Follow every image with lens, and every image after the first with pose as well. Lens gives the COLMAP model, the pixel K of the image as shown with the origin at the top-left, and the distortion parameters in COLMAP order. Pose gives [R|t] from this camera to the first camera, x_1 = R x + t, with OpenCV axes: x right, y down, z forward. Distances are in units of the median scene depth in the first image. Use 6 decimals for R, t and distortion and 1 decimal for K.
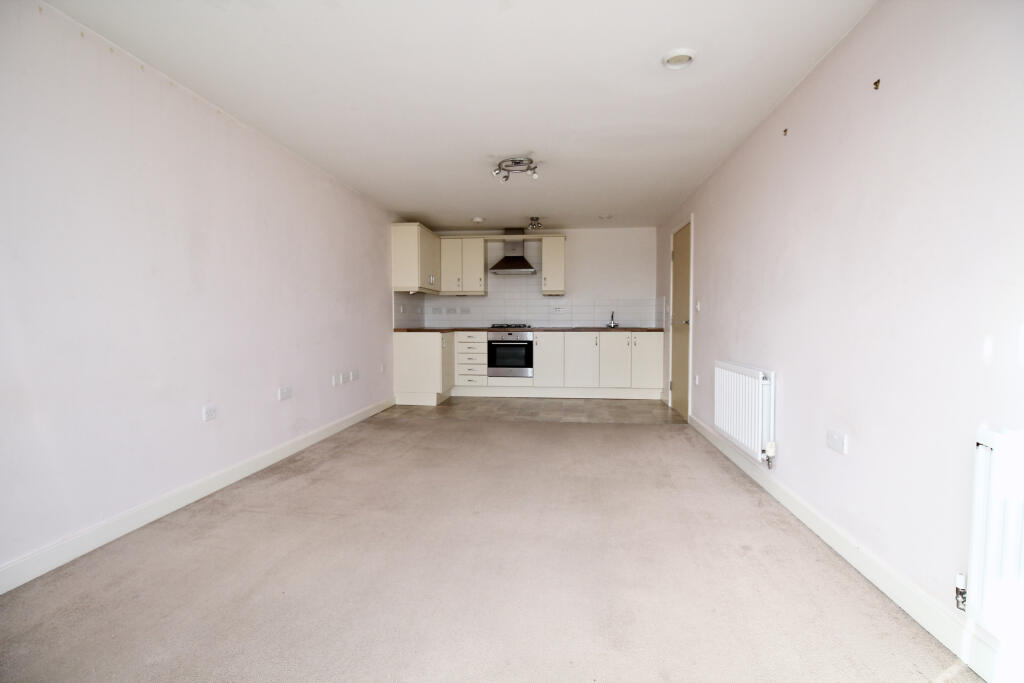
lens RADIAL K [[469.5, 0, 516.3], [0, 469.5, 339.1], [0, 0, 1]] dist [-0.016326, -0.000747]
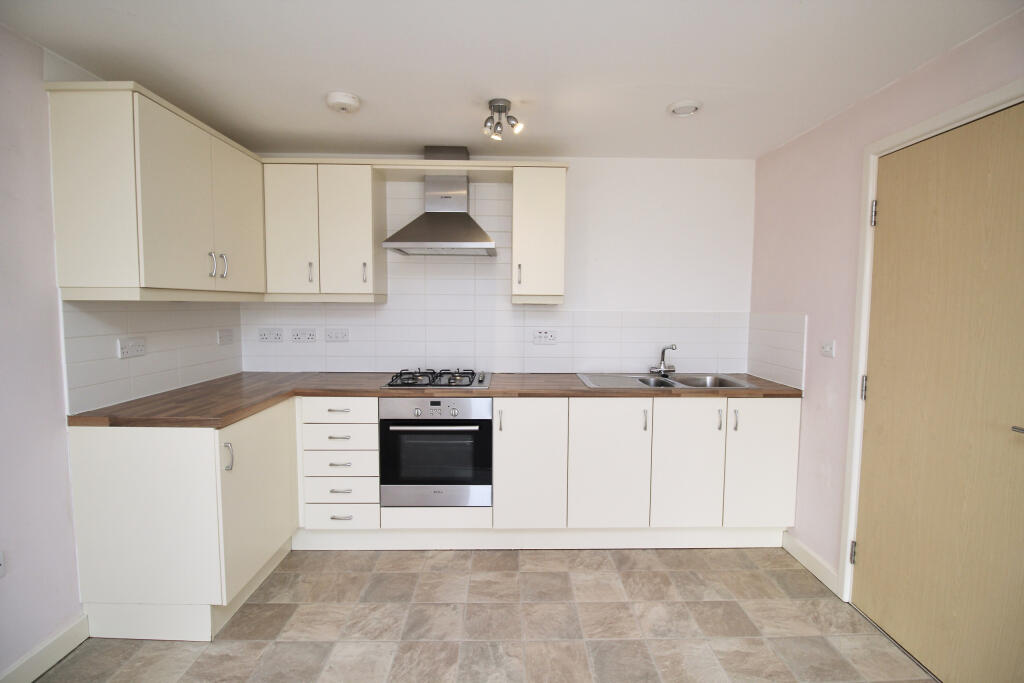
lens RADIAL K [[469.5, 0, 516.3], [0, 469.5, 339.1], [0, 0, 1]] dist [-0.016326, -0.000747]
pose [[0.991647, -0.000752, 0.128981, 0.003699], [-0.003187, 0.999535, 0.030330, -0.077038], [-0.128944, -0.030488, 0.991183, 0.583319]]
